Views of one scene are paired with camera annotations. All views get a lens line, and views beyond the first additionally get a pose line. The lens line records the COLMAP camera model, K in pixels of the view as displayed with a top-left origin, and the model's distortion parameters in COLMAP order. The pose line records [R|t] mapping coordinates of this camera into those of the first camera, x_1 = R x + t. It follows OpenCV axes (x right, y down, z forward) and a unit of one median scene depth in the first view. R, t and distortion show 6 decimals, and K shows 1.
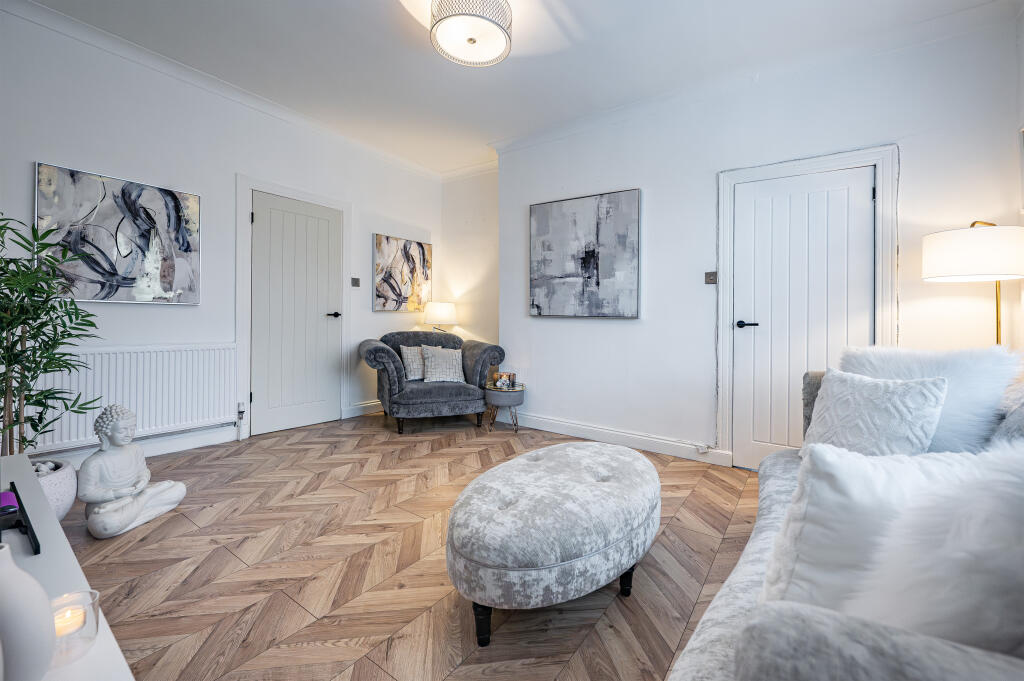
lens RADIAL K [[425.8, 0, 504.3], [0, 425.8, 326.4], [0, 0, 1]] dist [0.000386, 0.000092]
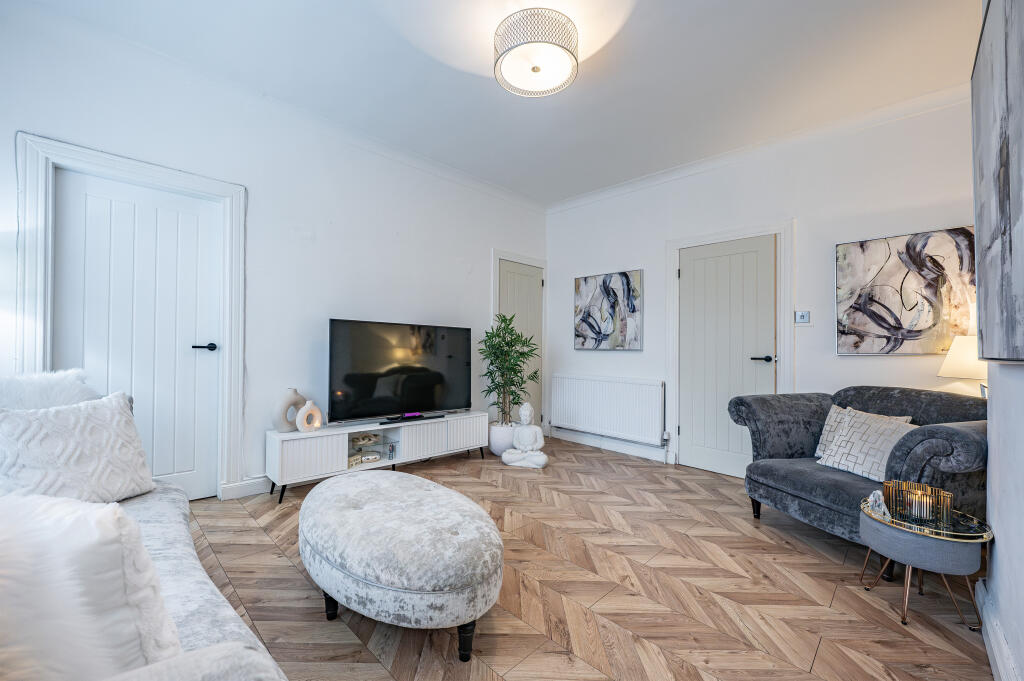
lens RADIAL K [[396.0, 0, 514.7], [0, 396.0, 371.9], [0, 0, 1]] dist [-0.023880, 0.000038]
pose [[-0.159709, 0.023128, -0.986893, 0.389096], [-0.047670, 0.998378, 0.031112, -0.001831], [0.986013, 0.052014, -0.158347, 0.545032]]
